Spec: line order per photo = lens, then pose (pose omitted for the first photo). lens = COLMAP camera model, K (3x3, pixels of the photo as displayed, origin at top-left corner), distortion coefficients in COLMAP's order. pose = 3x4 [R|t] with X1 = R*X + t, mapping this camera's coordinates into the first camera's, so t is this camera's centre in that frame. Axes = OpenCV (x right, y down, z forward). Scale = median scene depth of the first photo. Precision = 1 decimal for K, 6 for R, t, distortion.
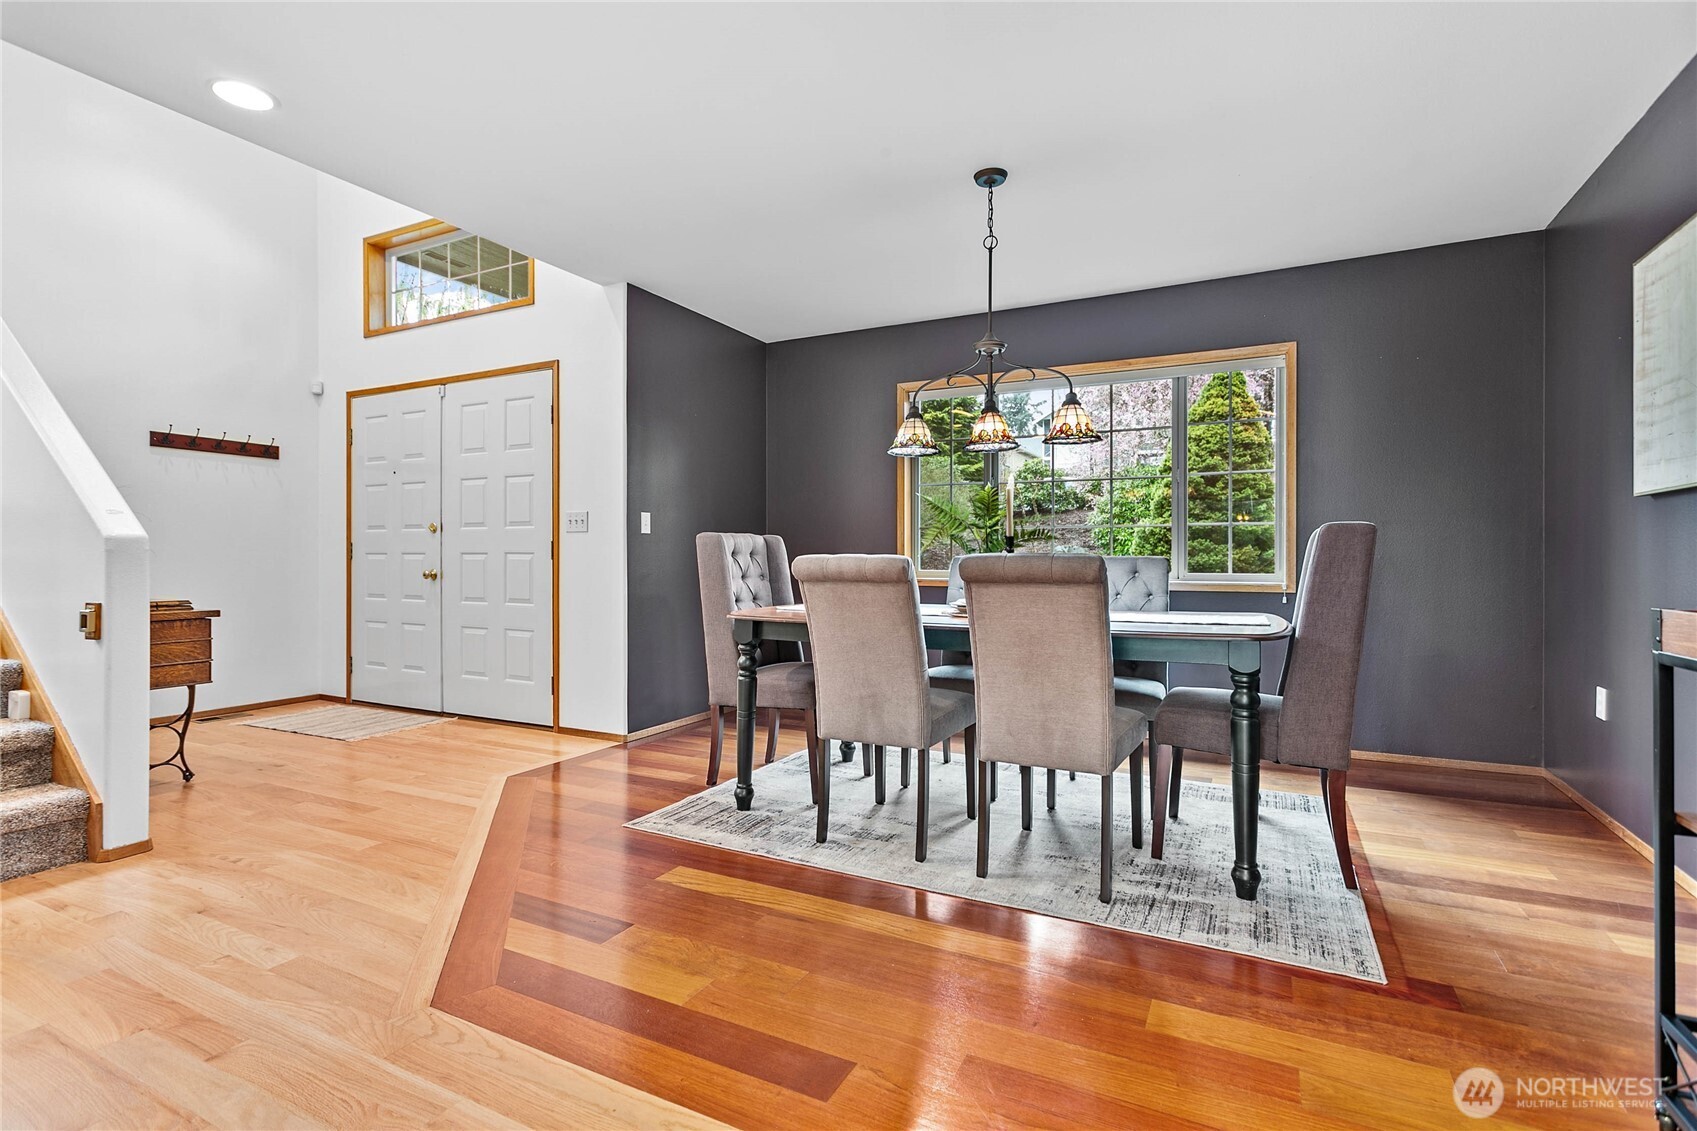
lens RADIAL K [[809.4, 0, 845.9], [0, 809.4, 562.4], [0, 0, 1]] dist [0.004259, -0.001132]
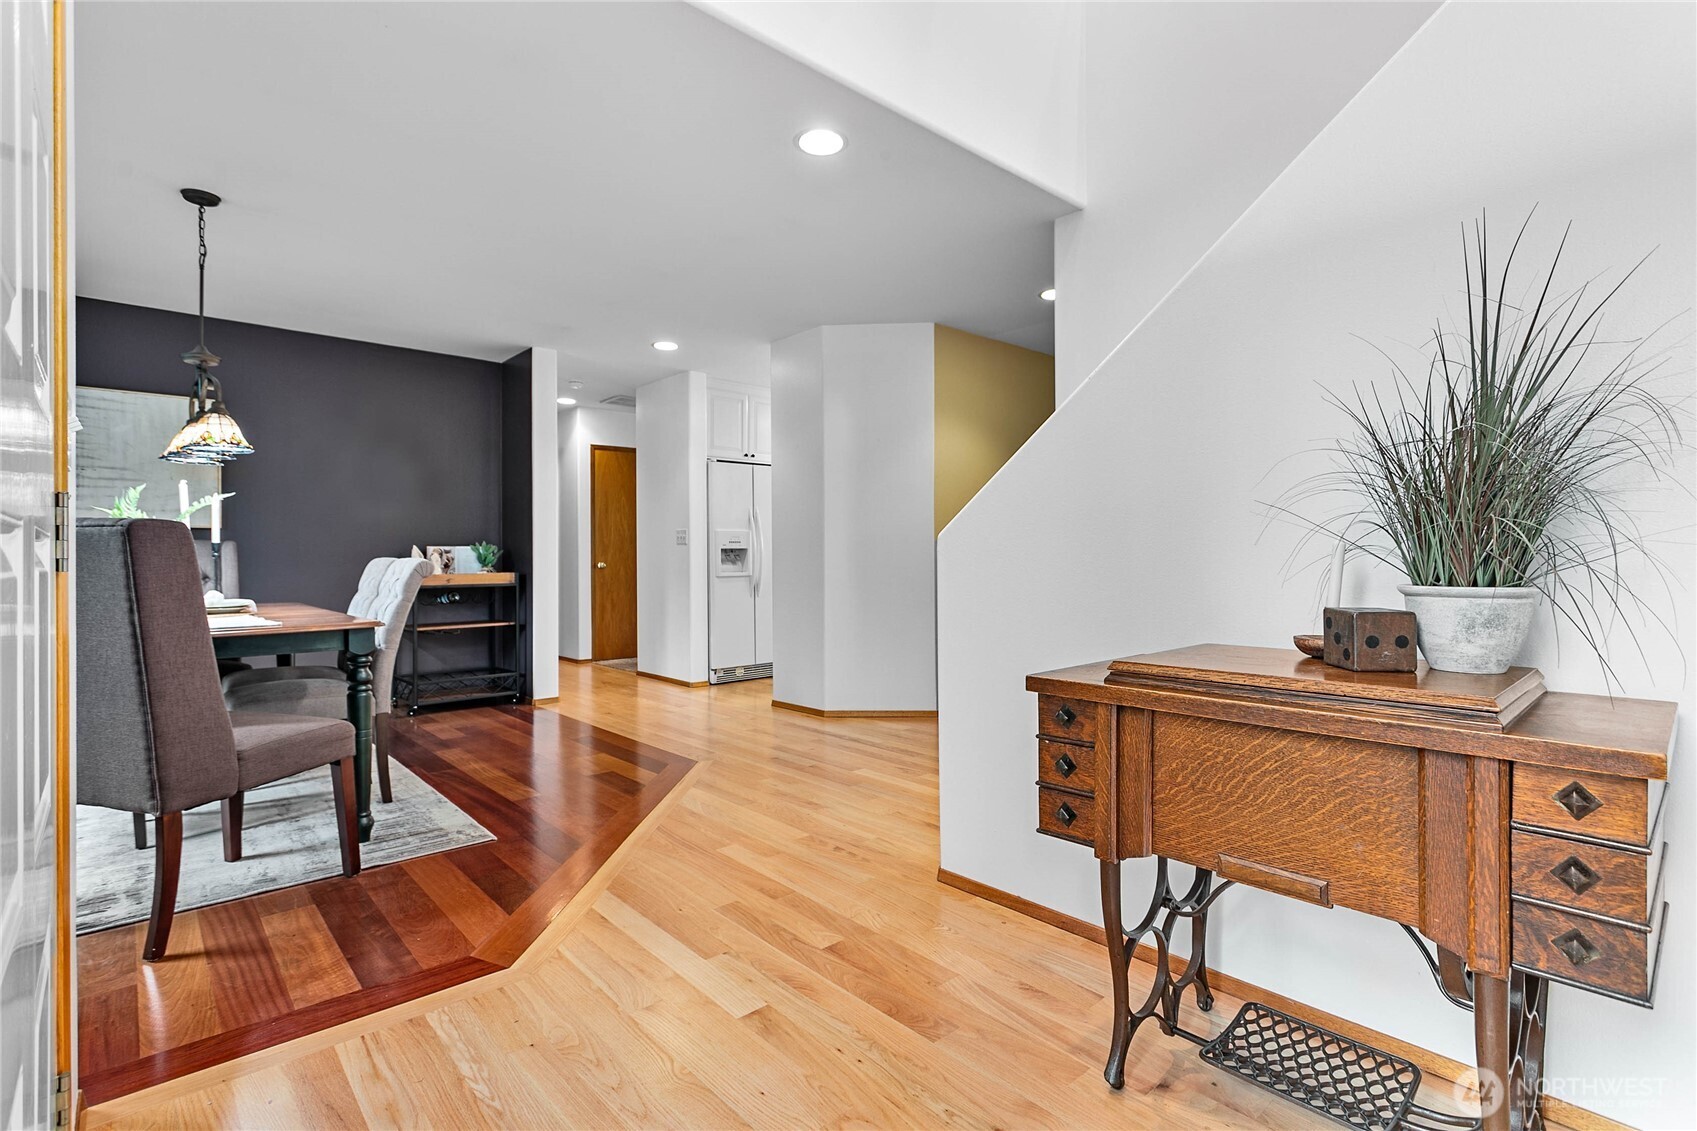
lens RADIAL K [[809.4, 0, 848.9], [0, 809.4, 564.5], [0, 0, 1]] dist [0.004259, -0.001132]
pose [[-0.936692, 0.000712, 0.350154, -1.090920], [0.004773, 0.999931, 0.010736, -0.011931], [-0.350123, 0.011728, -0.936630, 1.900380]]
